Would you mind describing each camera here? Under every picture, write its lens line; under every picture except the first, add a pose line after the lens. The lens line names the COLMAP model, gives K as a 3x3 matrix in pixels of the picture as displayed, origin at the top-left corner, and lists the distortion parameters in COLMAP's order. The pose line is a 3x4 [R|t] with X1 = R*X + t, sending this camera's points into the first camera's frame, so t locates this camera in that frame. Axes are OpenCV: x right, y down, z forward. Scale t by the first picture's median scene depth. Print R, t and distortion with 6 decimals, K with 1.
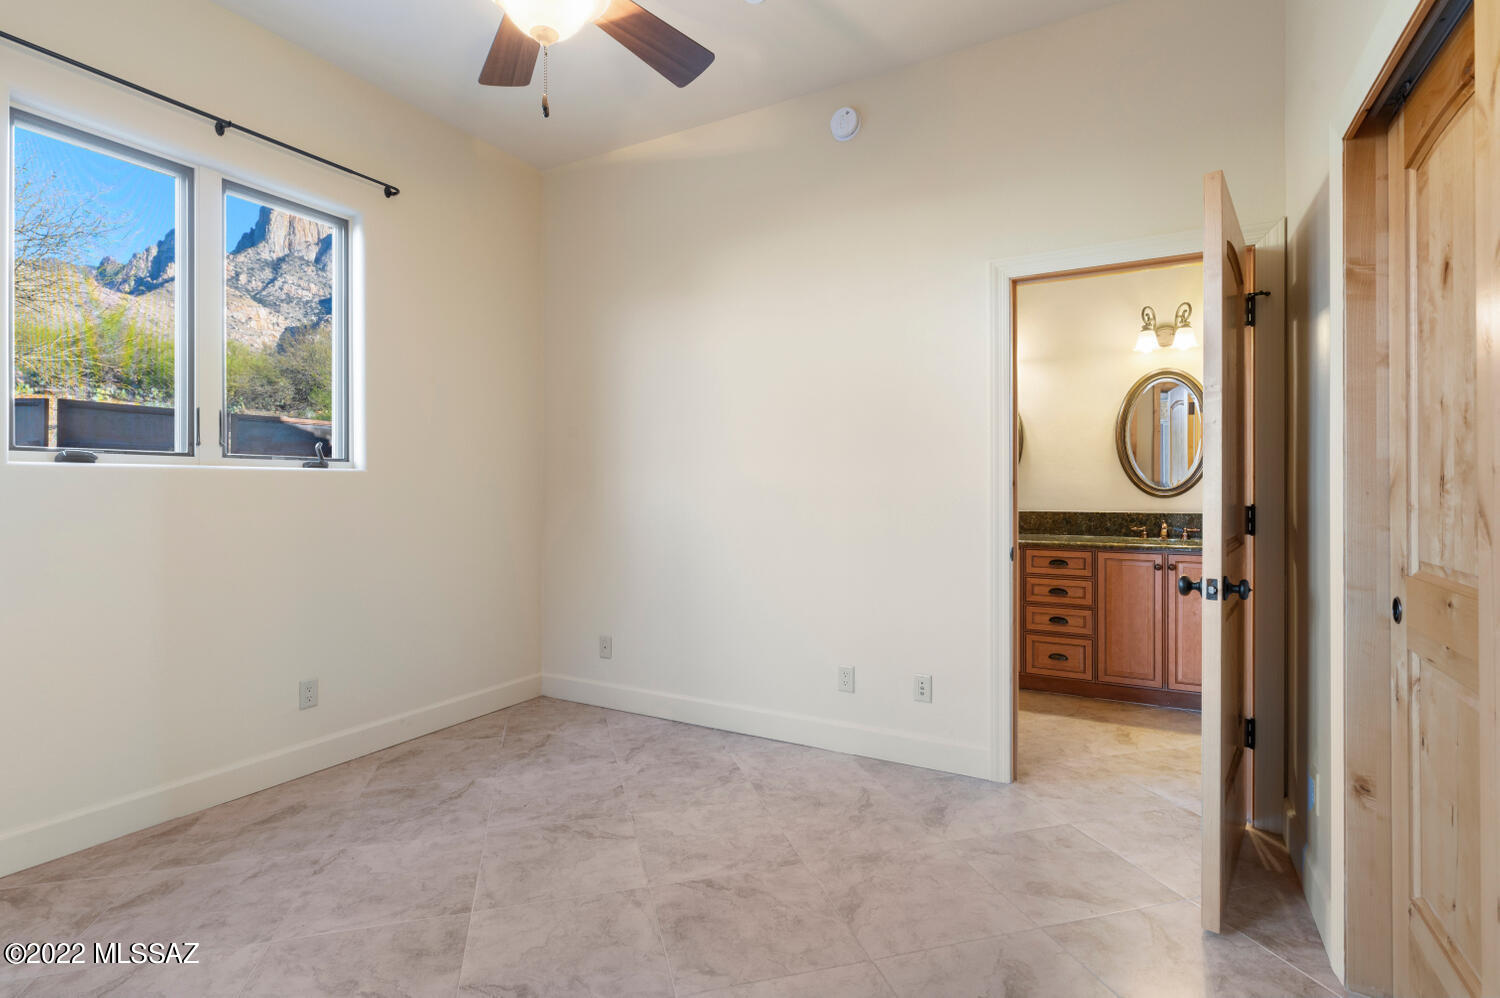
lens RADIAL K [[724.6, 0, 753.6], [0, 724.6, 492.8], [0, 0, 1]] dist [-0.000608, 0.000468]
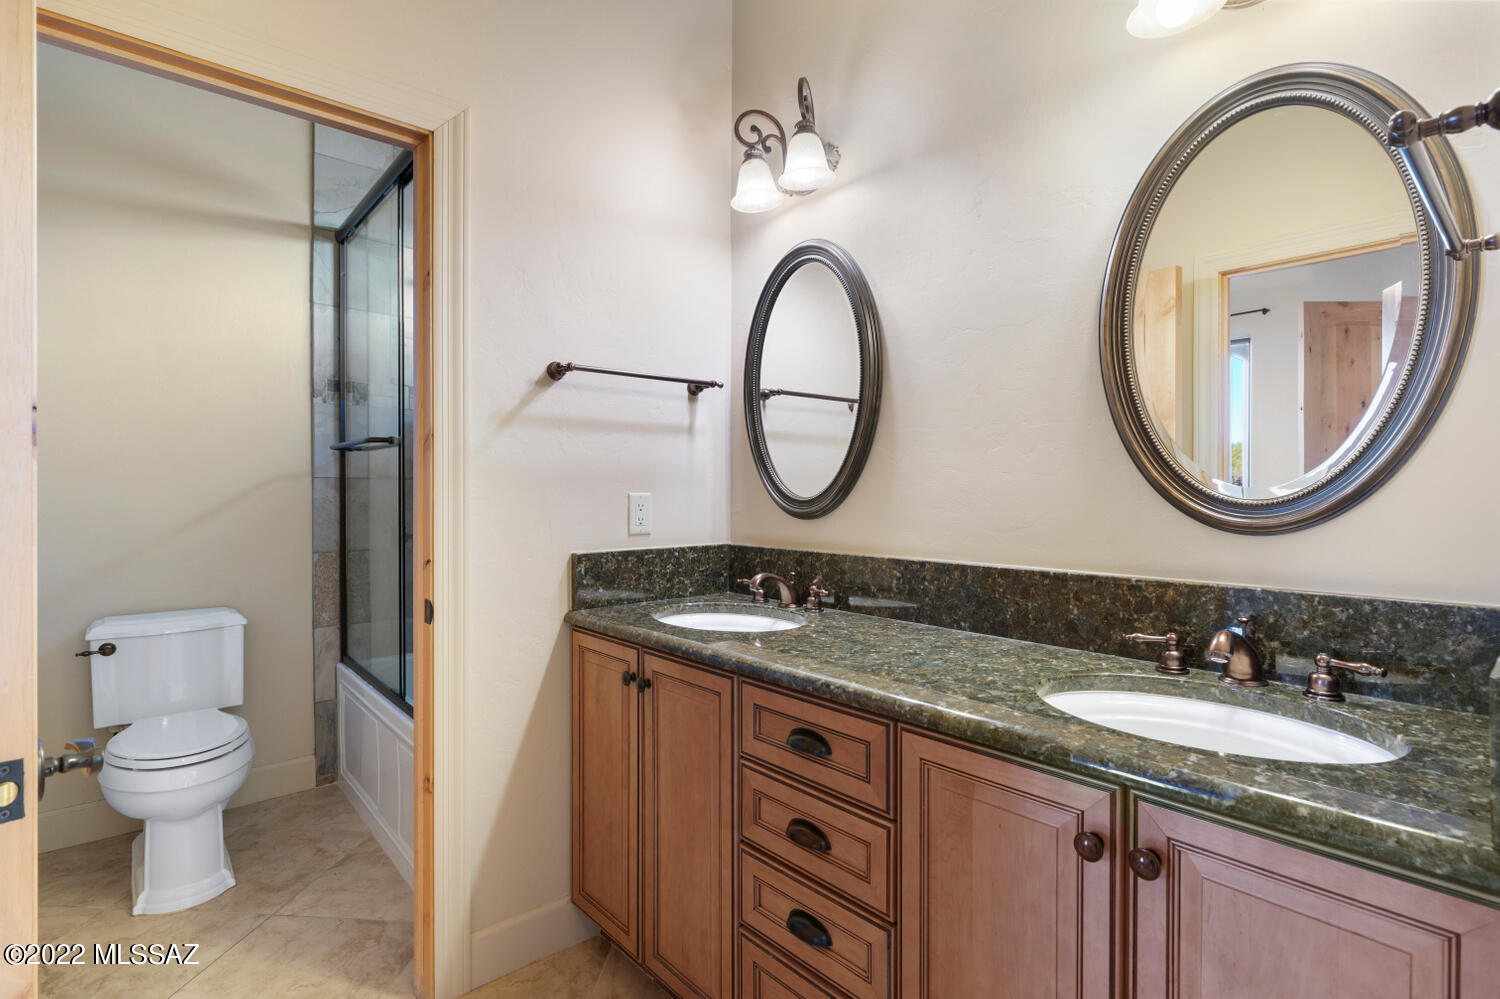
lens RADIAL K [[724.6, 0, 749.4], [0, 724.6, 500.1], [0, 0, 1]] dist [-0.000608, 0.000468]
pose [[0.937130, 0.002578, -0.348971, 0.497839], [-0.000757, 0.999985, 0.005356, -0.007585], [0.348980, -0.004755, 0.937118, 0.693362]]
